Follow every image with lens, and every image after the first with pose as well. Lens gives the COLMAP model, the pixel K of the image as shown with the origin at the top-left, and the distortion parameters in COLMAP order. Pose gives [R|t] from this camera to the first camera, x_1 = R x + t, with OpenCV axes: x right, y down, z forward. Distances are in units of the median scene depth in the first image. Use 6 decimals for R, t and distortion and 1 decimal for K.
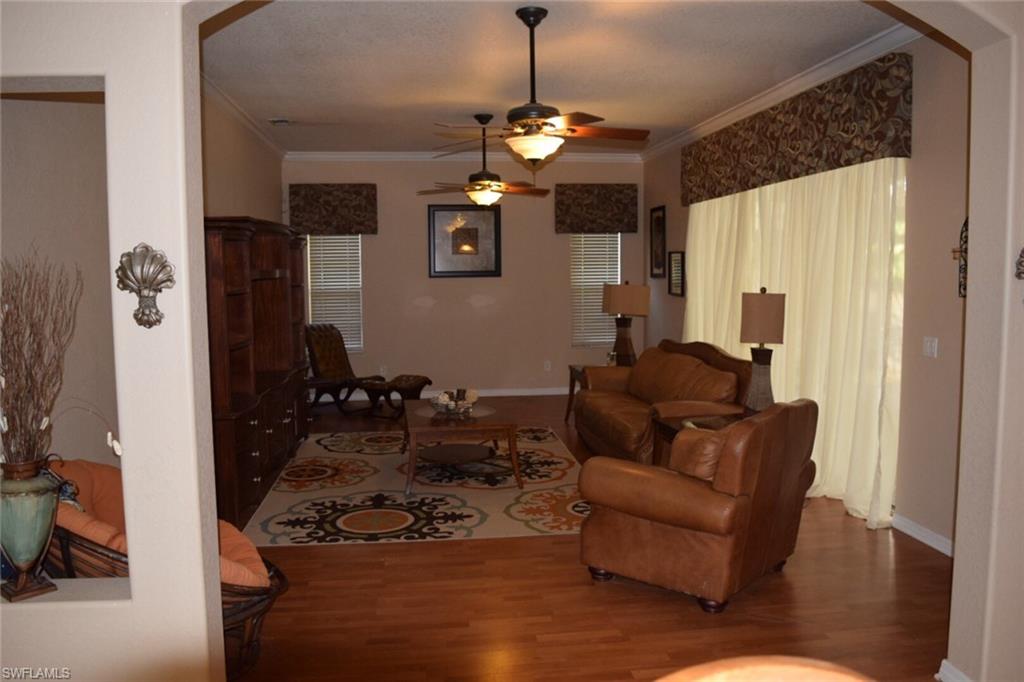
lens RADIAL K [[798.3, 0, 509.8], [0, 798.3, 336.6], [0, 0, 1]] dist [-0.097884, 0.020240]
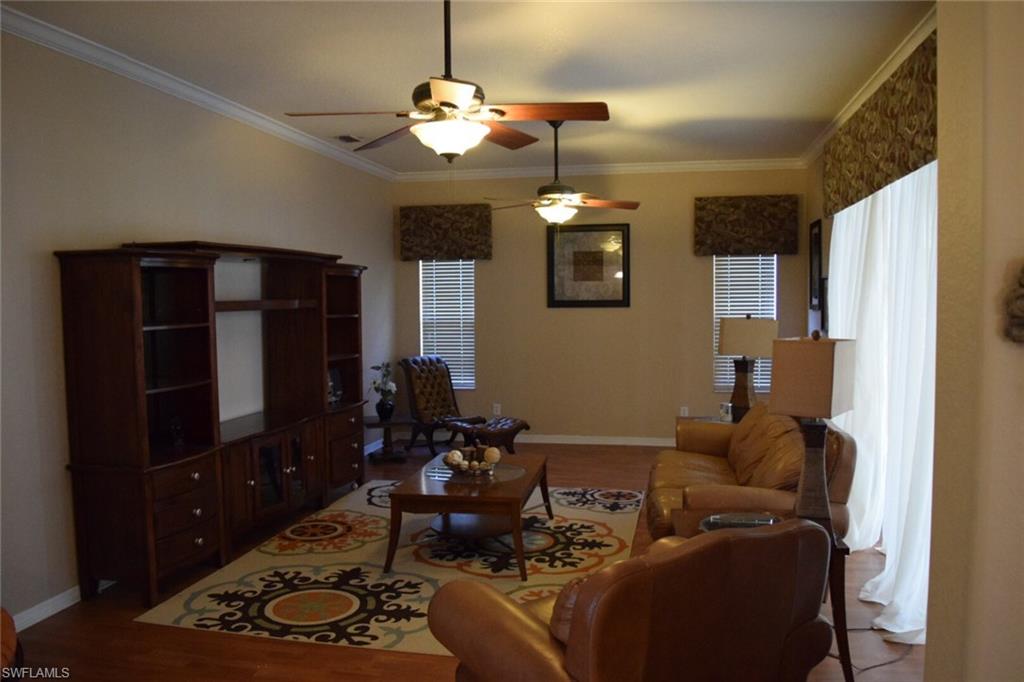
lens RADIAL K [[798.3, 0, 509.8], [0, 798.3, 336.6], [0, 0, 1]] dist [-0.097884, 0.020240]
pose [[0.947189, 0.016974, -0.320227, 0.234850], [-0.027175, 0.999255, -0.027413, -0.026031], [0.319523, 0.034668, 0.946944, 0.236511]]
